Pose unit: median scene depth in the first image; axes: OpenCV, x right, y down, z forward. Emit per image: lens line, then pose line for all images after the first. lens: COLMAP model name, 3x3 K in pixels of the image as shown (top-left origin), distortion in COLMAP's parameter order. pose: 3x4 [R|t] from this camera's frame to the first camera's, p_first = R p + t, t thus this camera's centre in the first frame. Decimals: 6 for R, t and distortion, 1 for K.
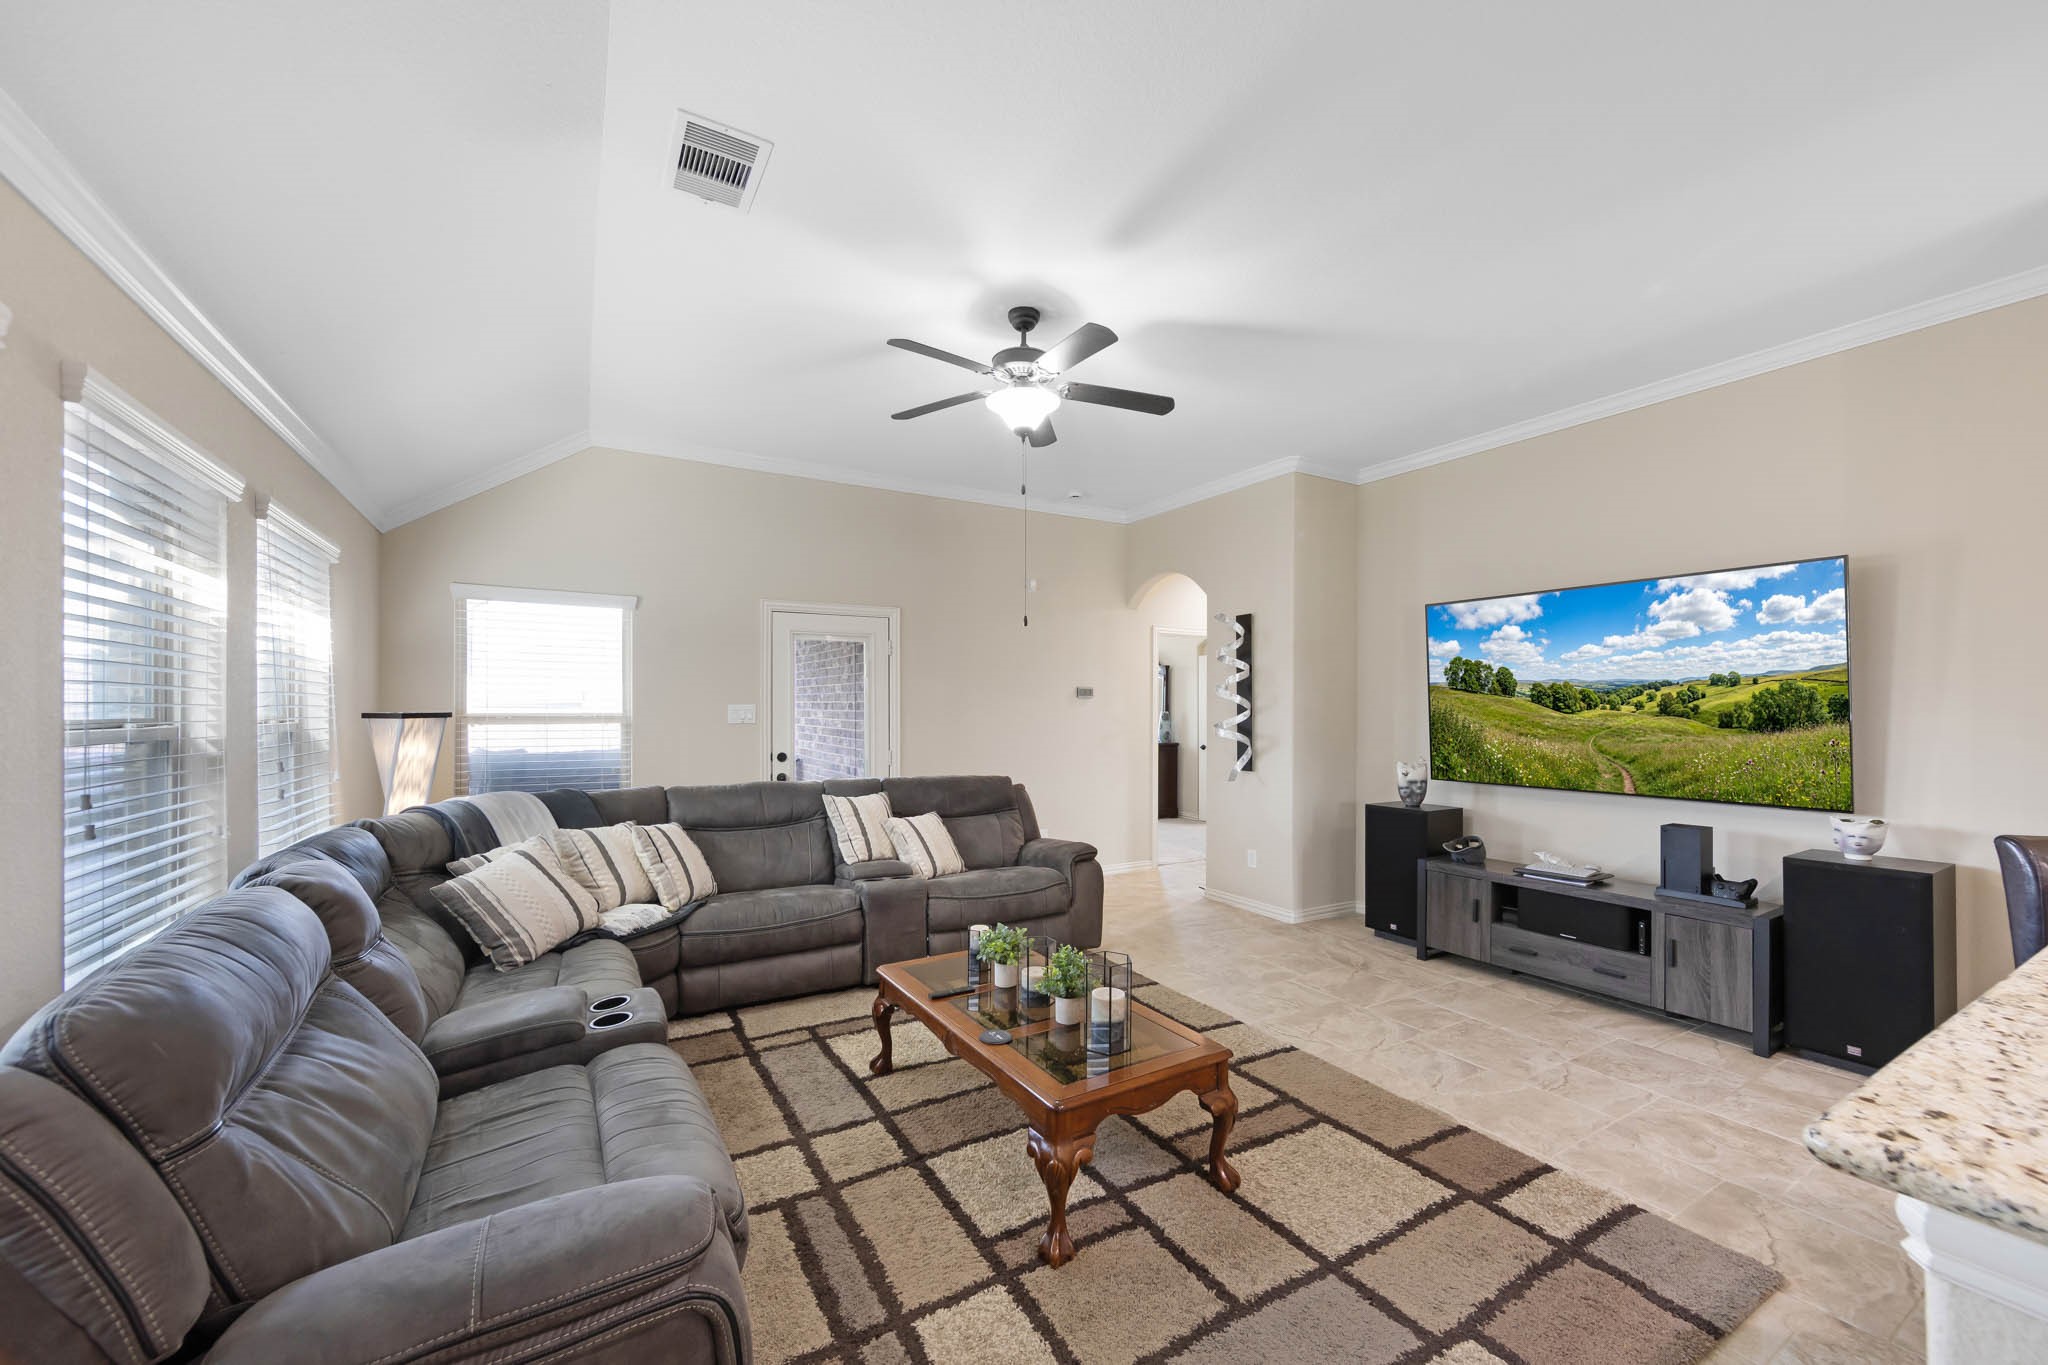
lens RADIAL K [[812.0, 0, 1047.5], [0, 812.0, 705.6], [0, 0, 1]] dist [0.001435, -0.000545]
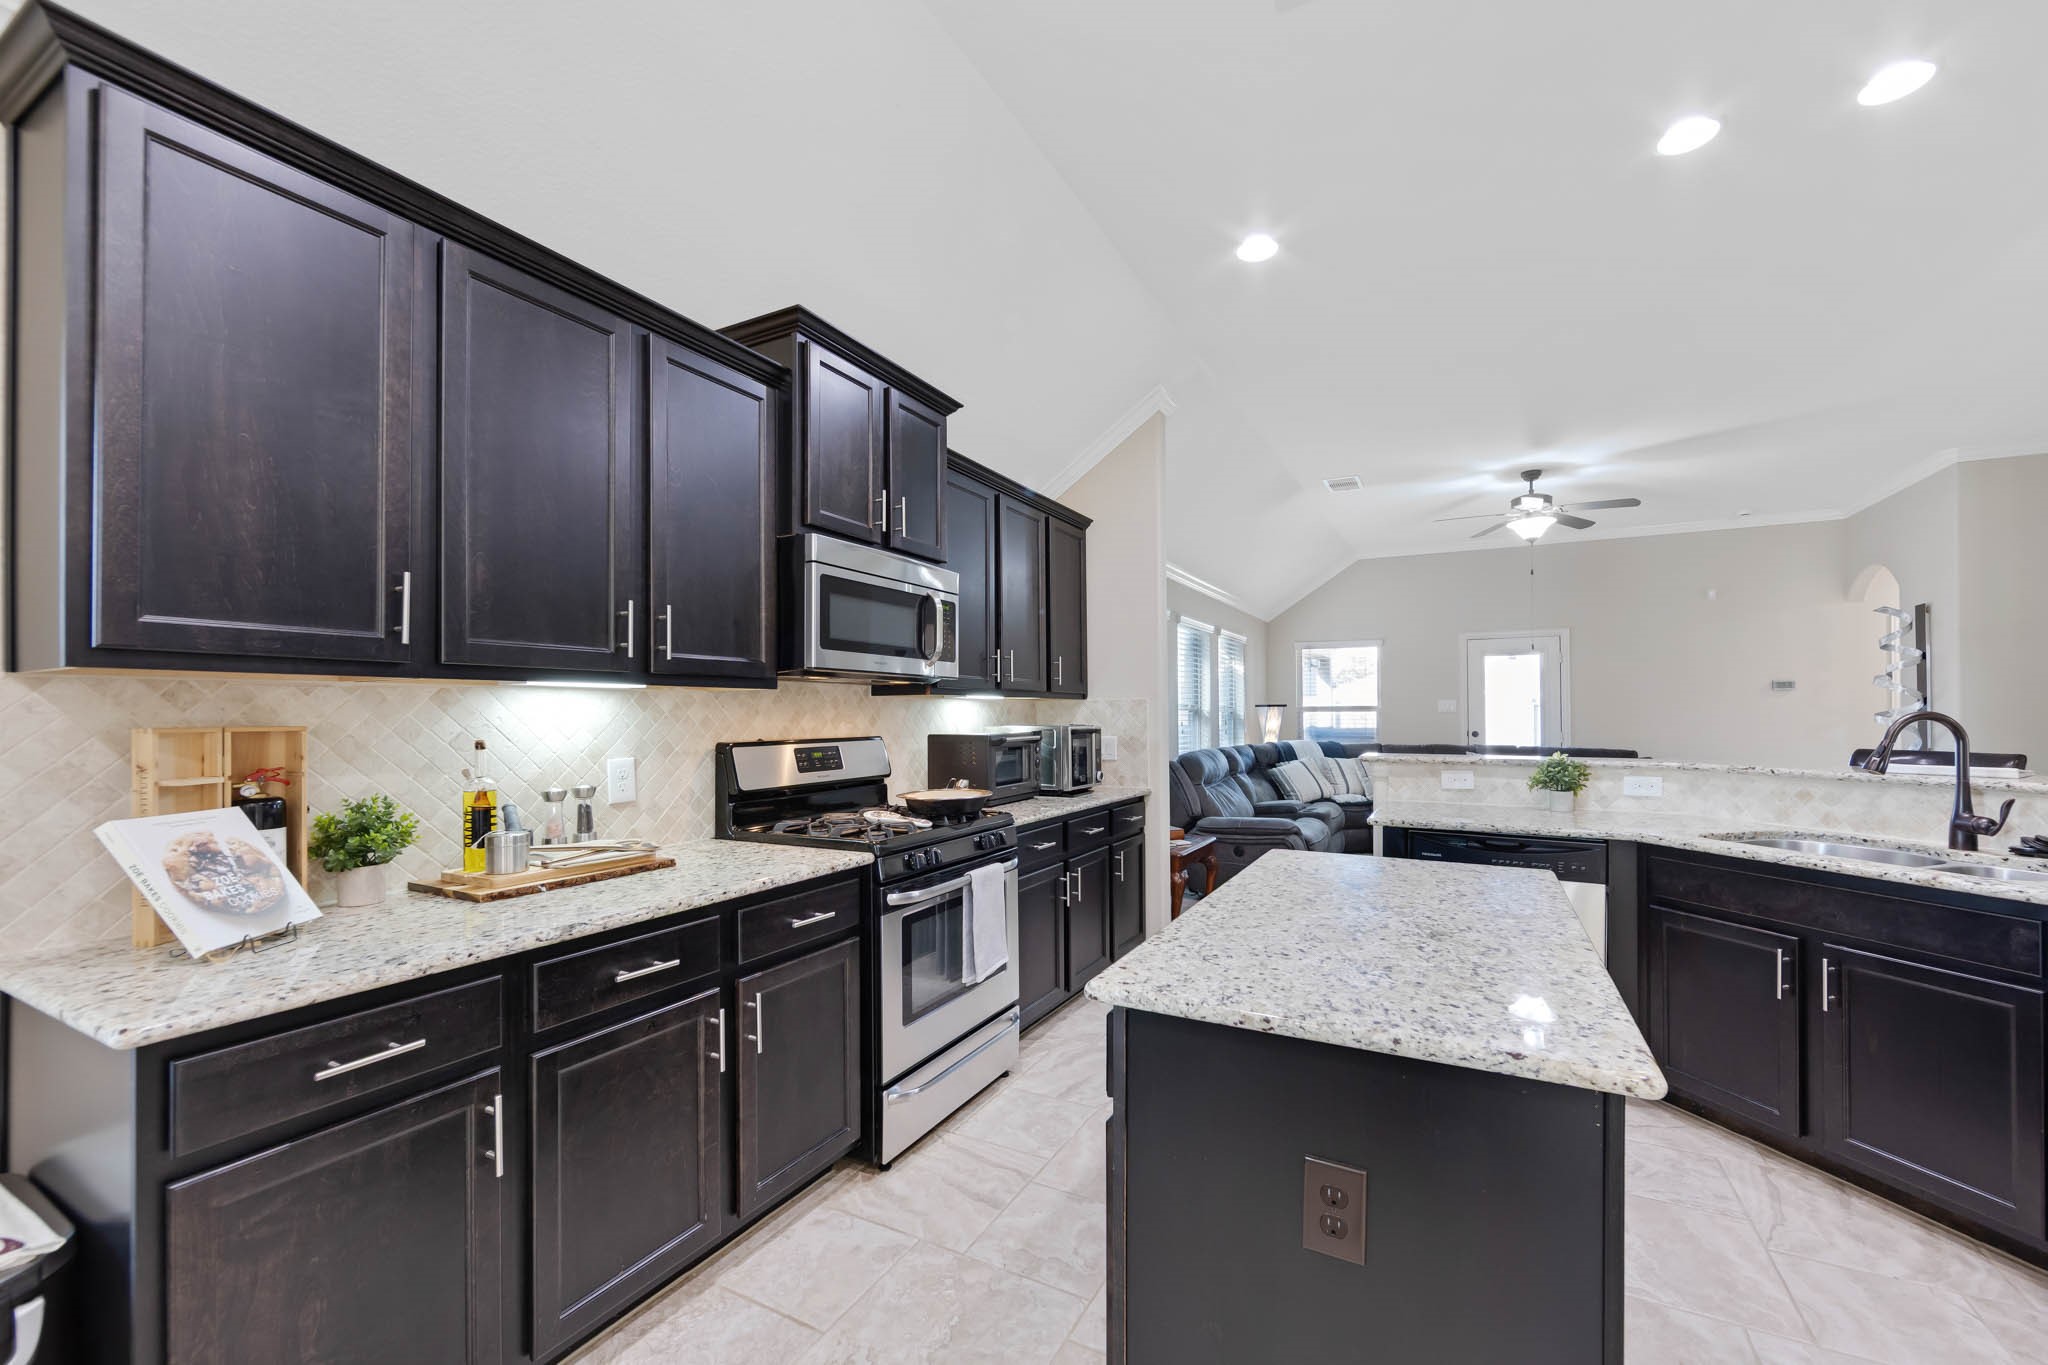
lens RADIAL K [[812.0, 0, 1047.5], [0, 812.0, 705.6], [0, 0, 1]] dist [0.001435, -0.000545]
pose [[0.527467, -0.010595, -0.849509, 0.845920], [0.005036, 0.999944, -0.009344, 0.030825], [0.849560, 0.000651, 0.527491, -0.761213]]
